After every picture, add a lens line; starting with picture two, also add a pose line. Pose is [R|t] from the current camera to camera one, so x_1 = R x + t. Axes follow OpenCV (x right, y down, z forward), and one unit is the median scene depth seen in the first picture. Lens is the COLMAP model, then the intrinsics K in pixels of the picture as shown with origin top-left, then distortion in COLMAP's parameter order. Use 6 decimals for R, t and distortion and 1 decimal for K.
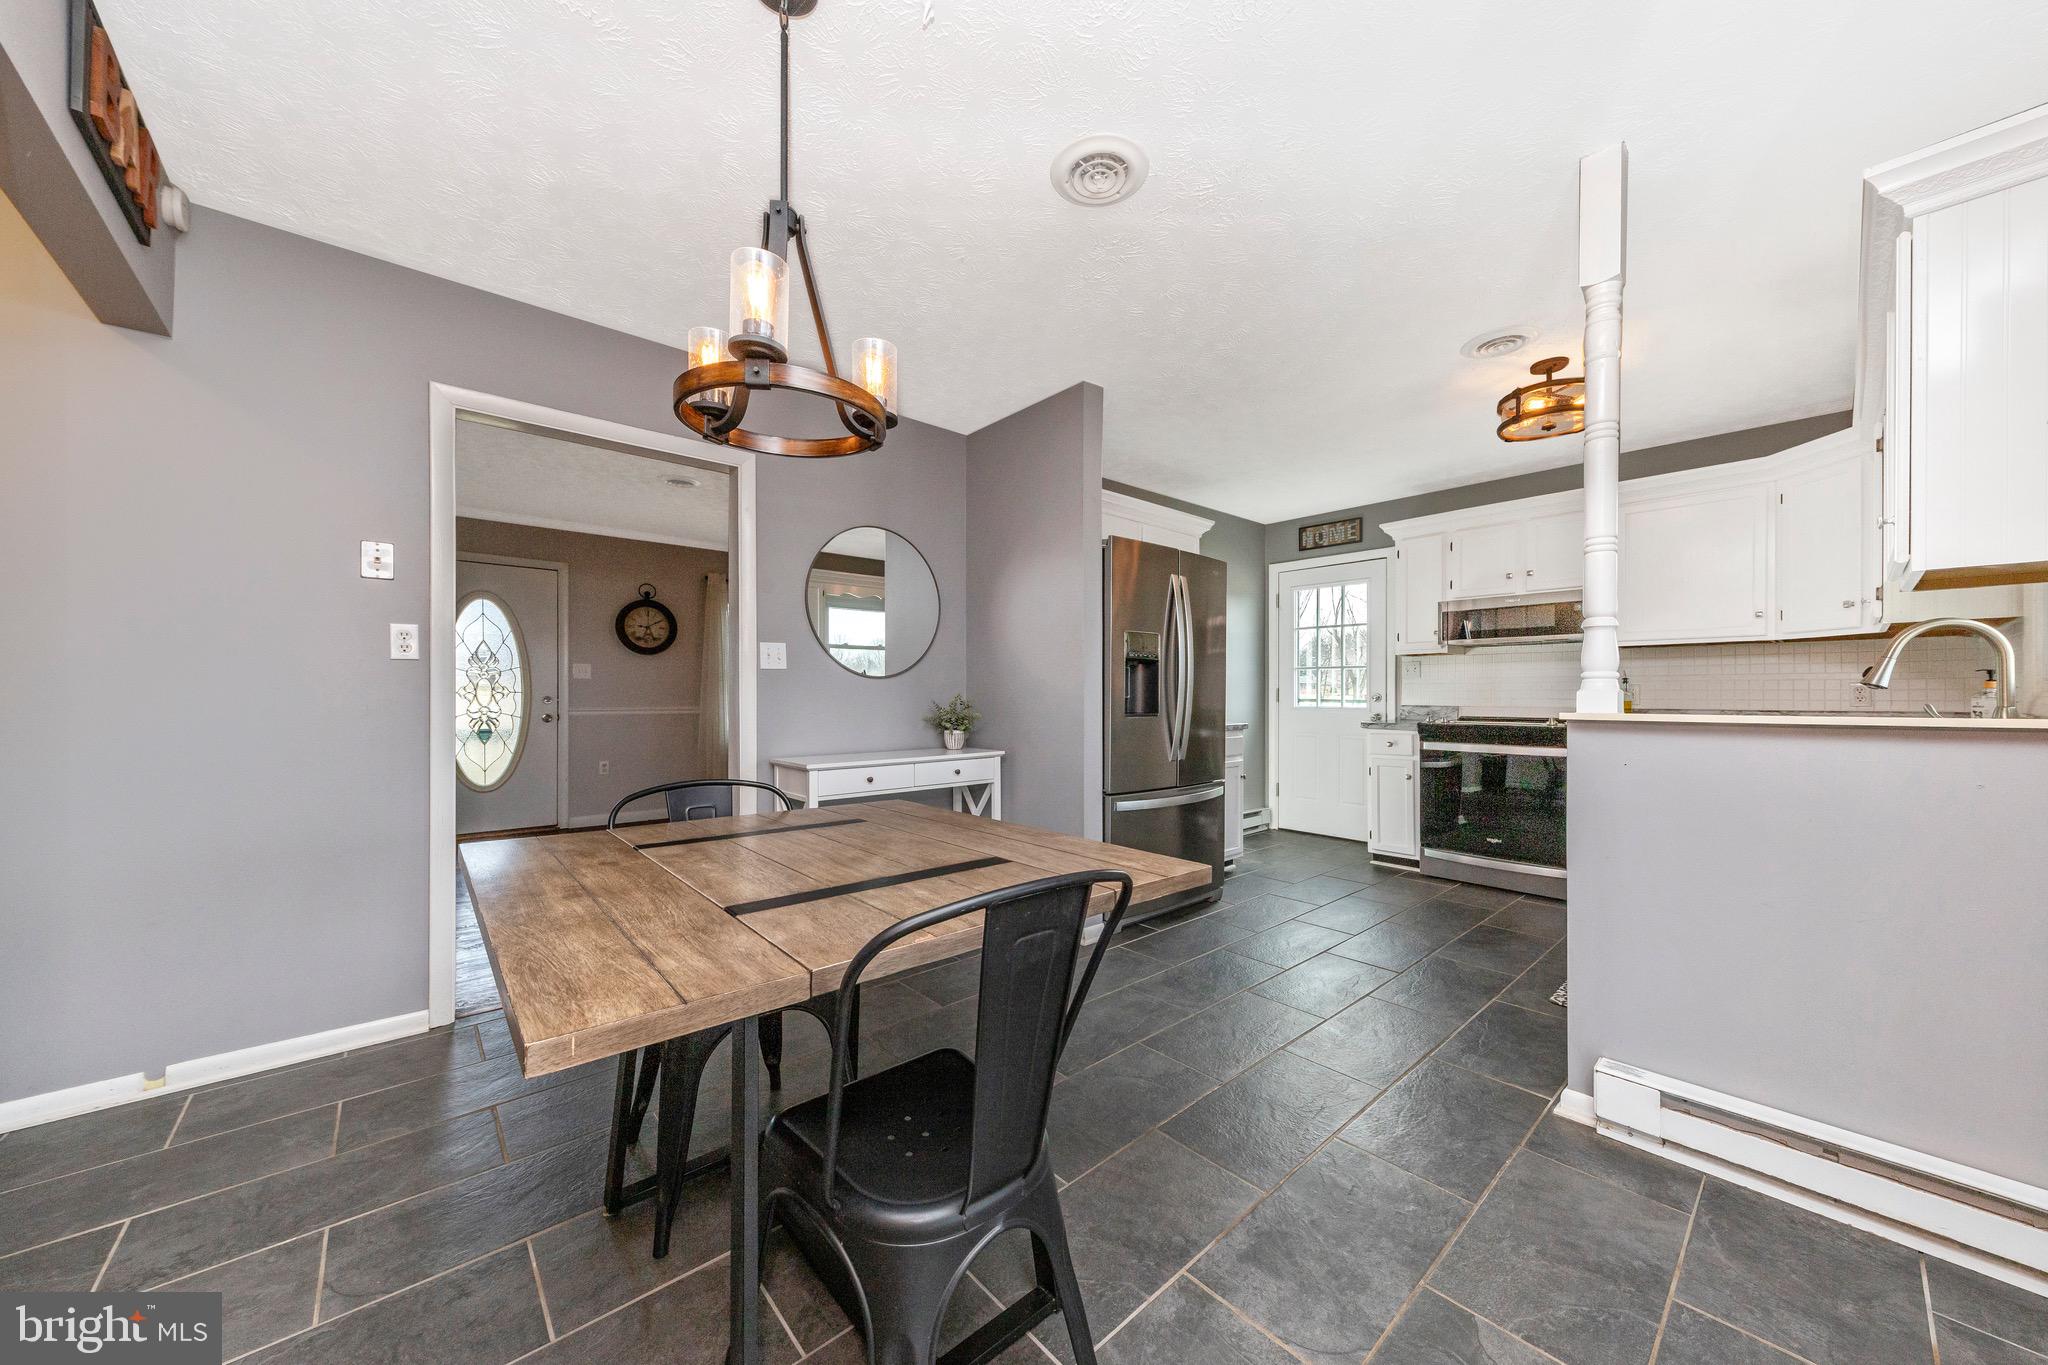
lens RADIAL K [[720.6, 0, 1024.0], [0, 720.6, 682.5], [0, 0, 1]] dist [0.000514, 0.000022]
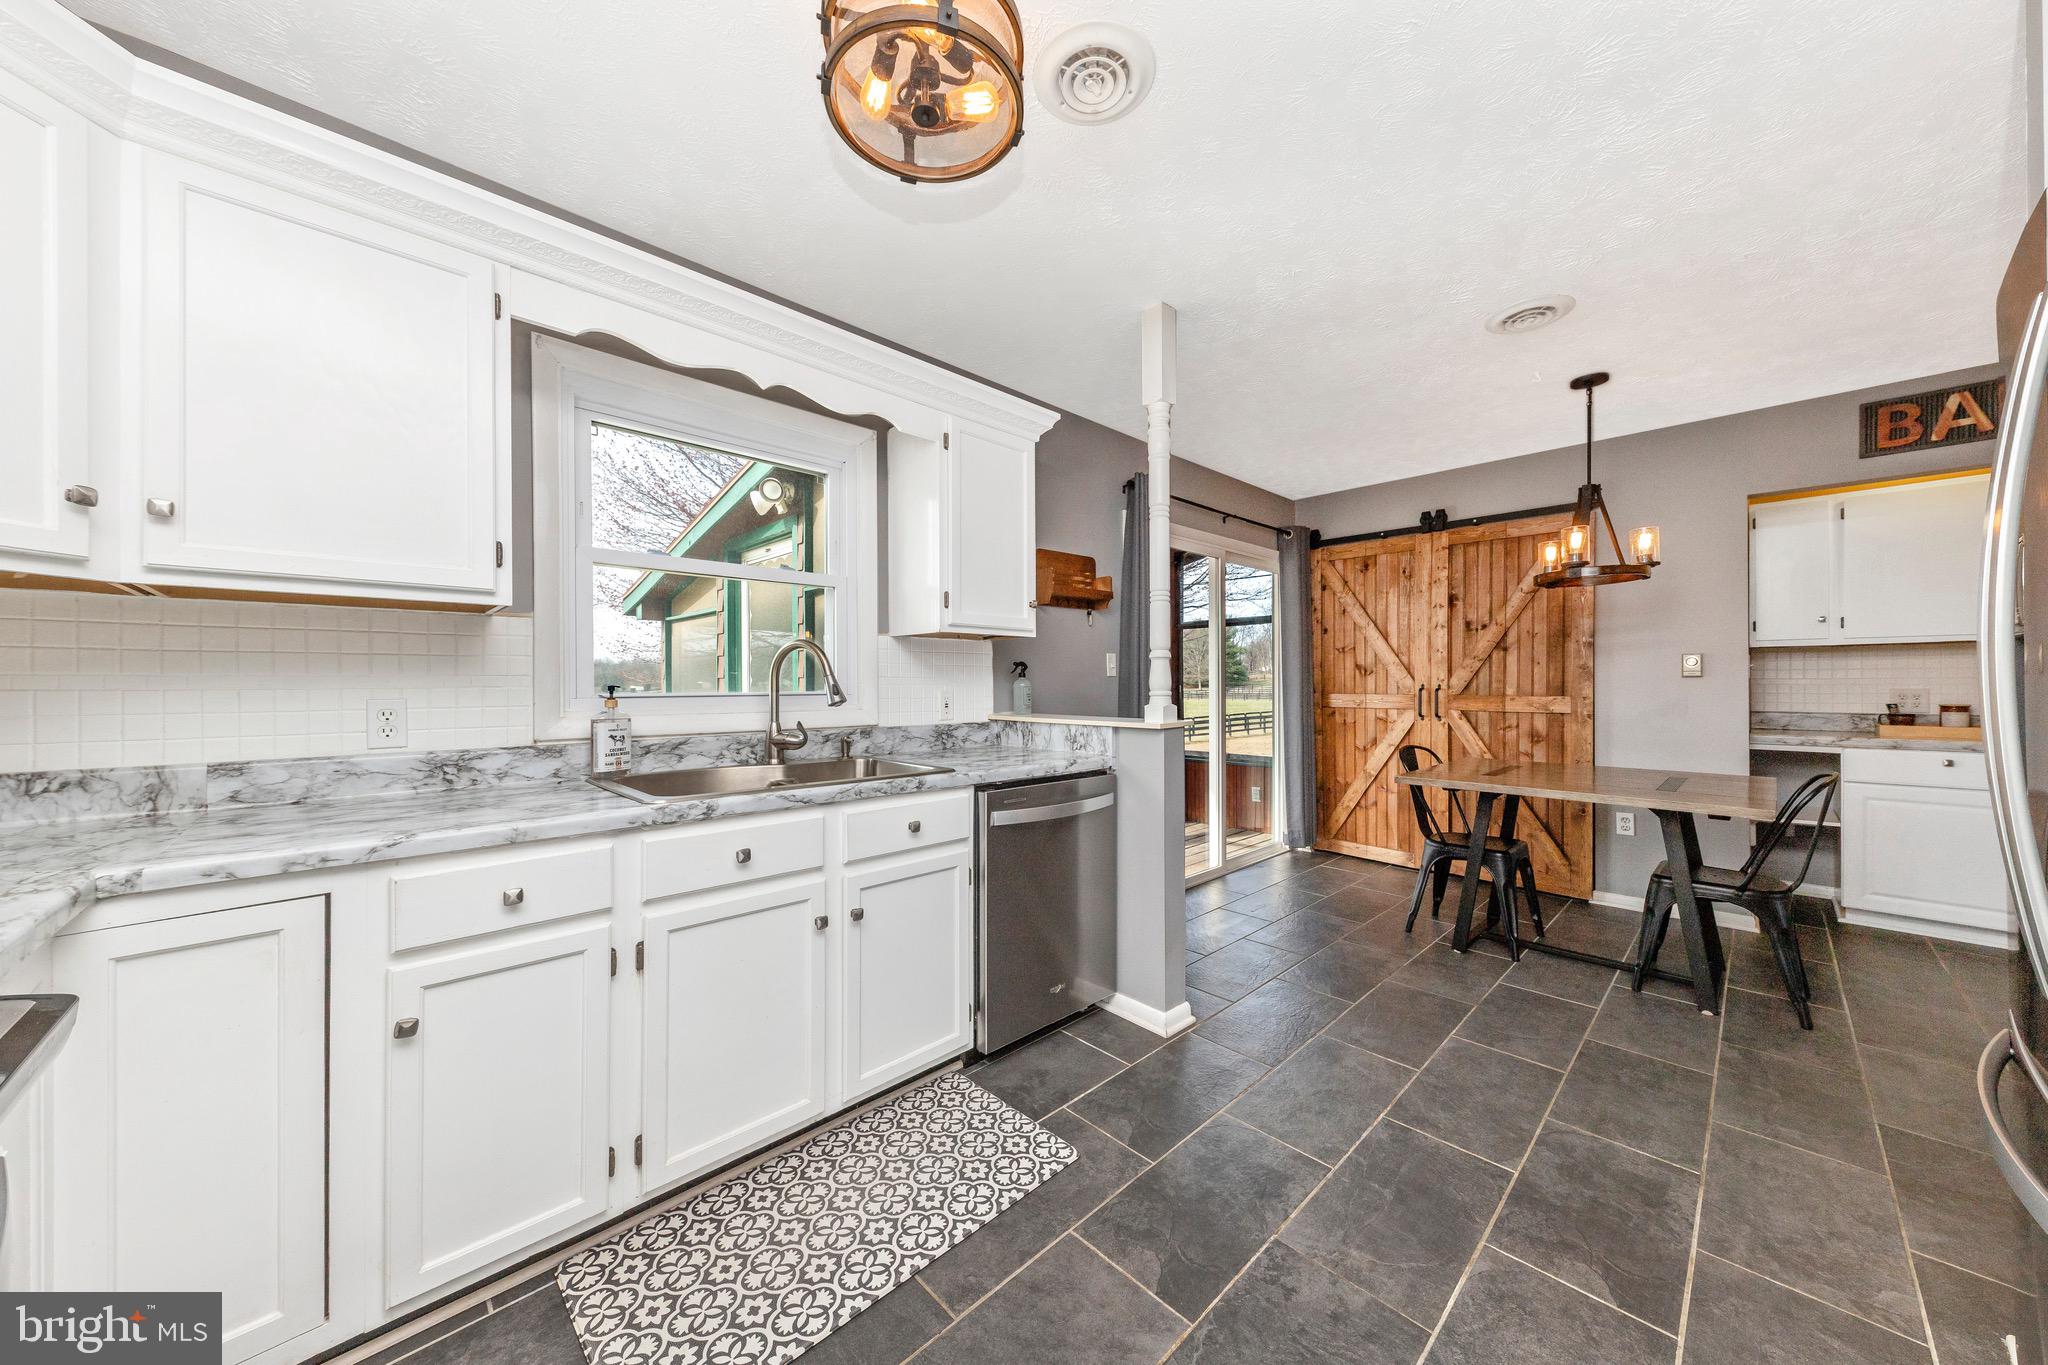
lens RADIAL K [[698.5, 0, 1024.0], [0, 698.5, 682.5], [0, 0, 1]] dist [-0.000031, -0.000135]
pose [[-0.999560, -0.001939, -0.029586, 0.804306], [-0.001429, 0.999850, -0.017233, -0.001144], [0.029615, -0.017183, -0.999414, 1.704113]]
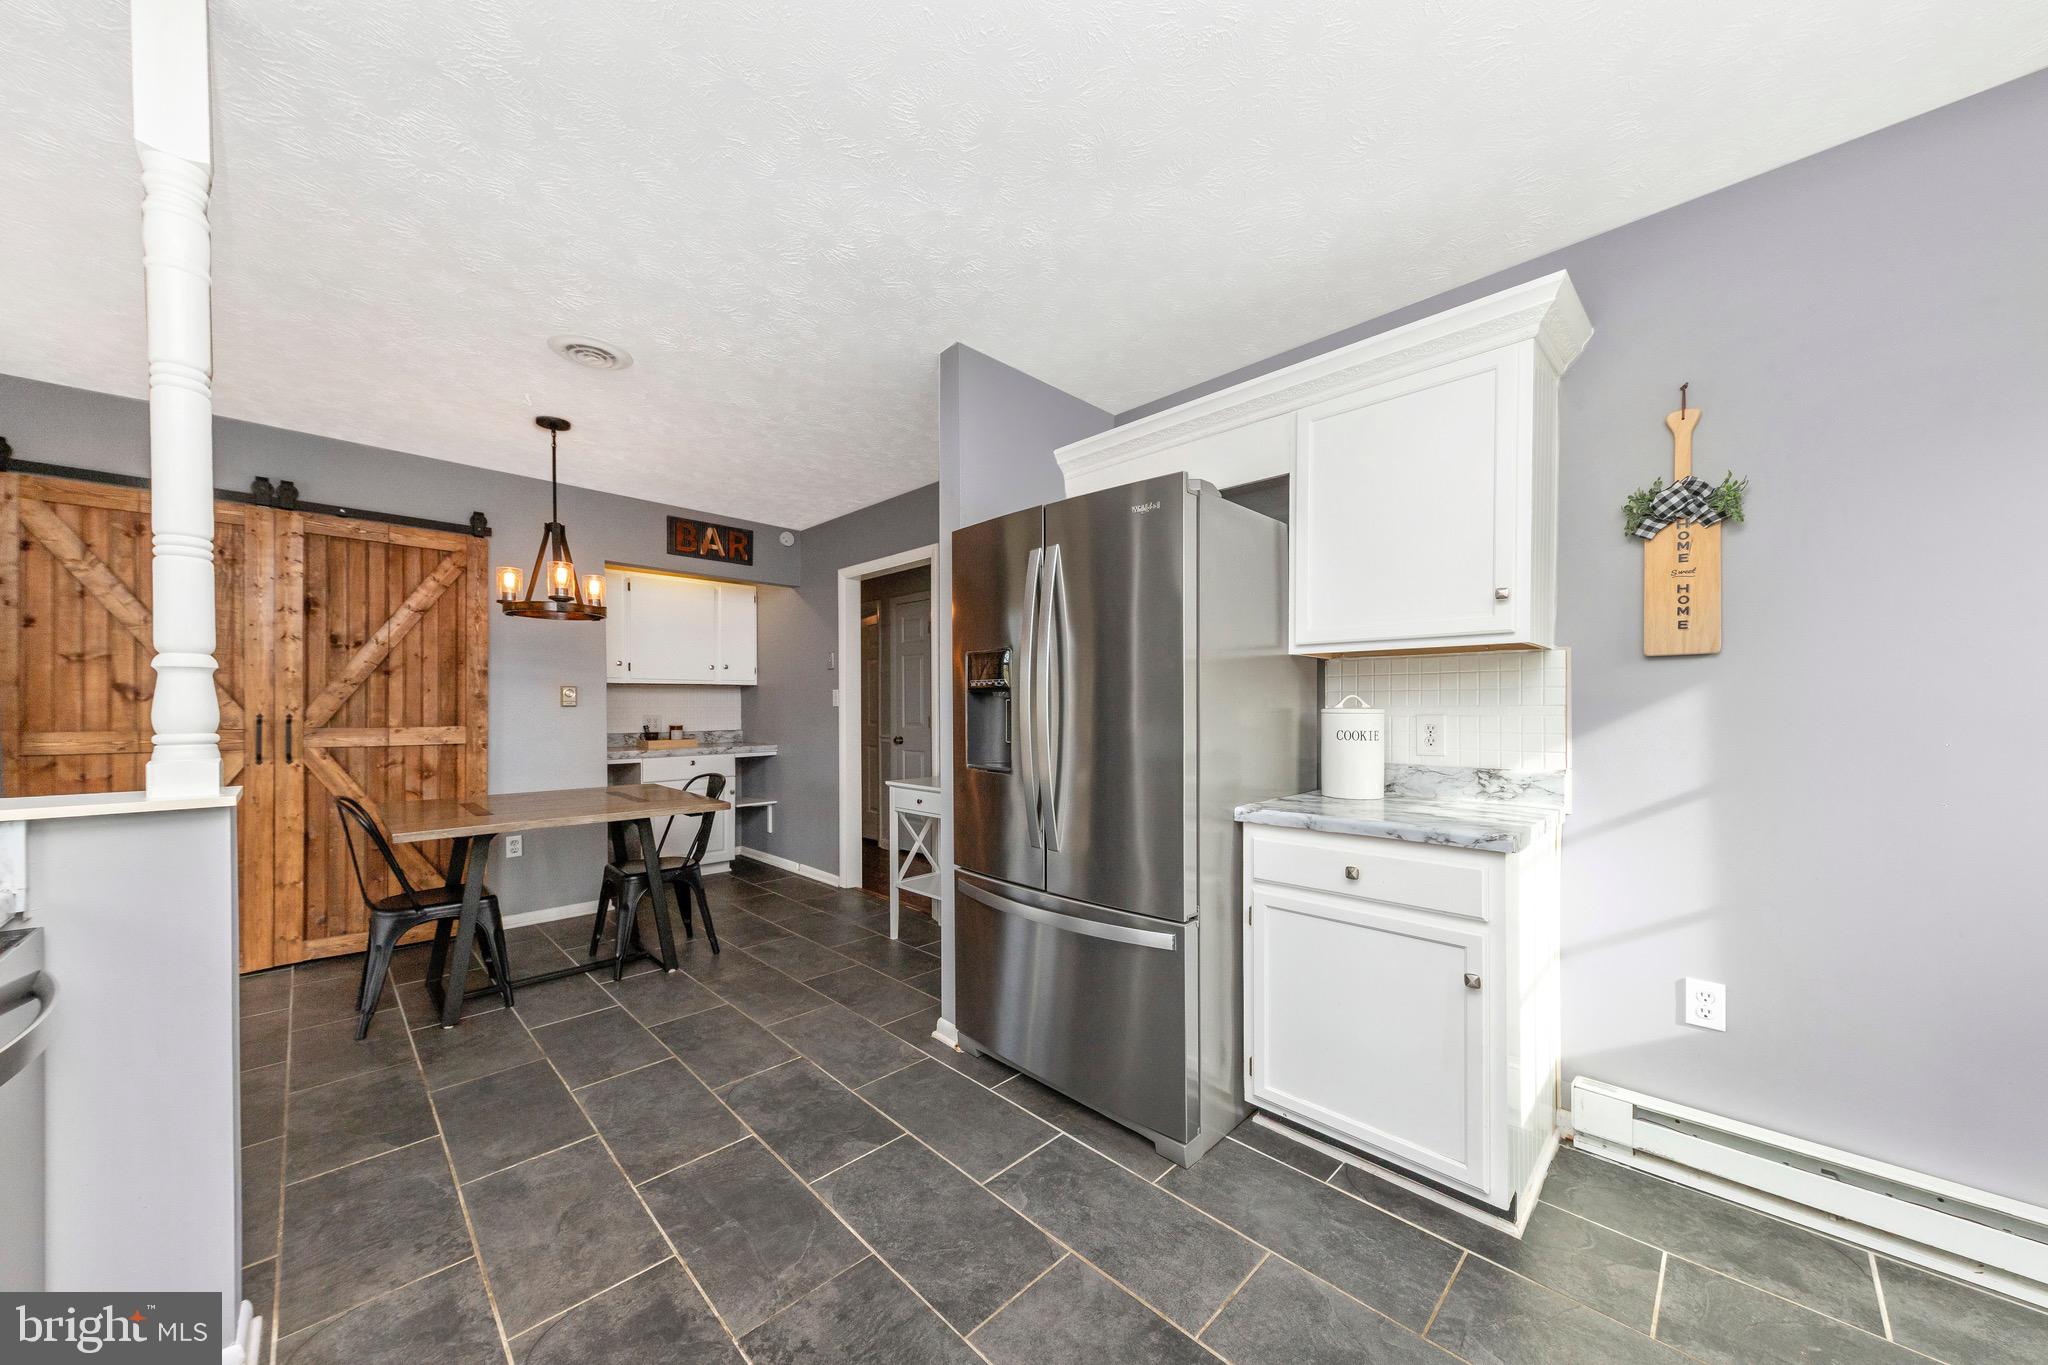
lens RADIAL K [[703.8, 0, 1026.0], [0, 703.8, 711.4], [0, 0, 1]] dist [0.013293, -0.003766]
pose [[0.058060, 0.001777, -0.998312, 1.115141], [0.017649, 0.999840, 0.002806, -0.012760], [0.998157, -0.017782, 0.058019, 1.311129]]
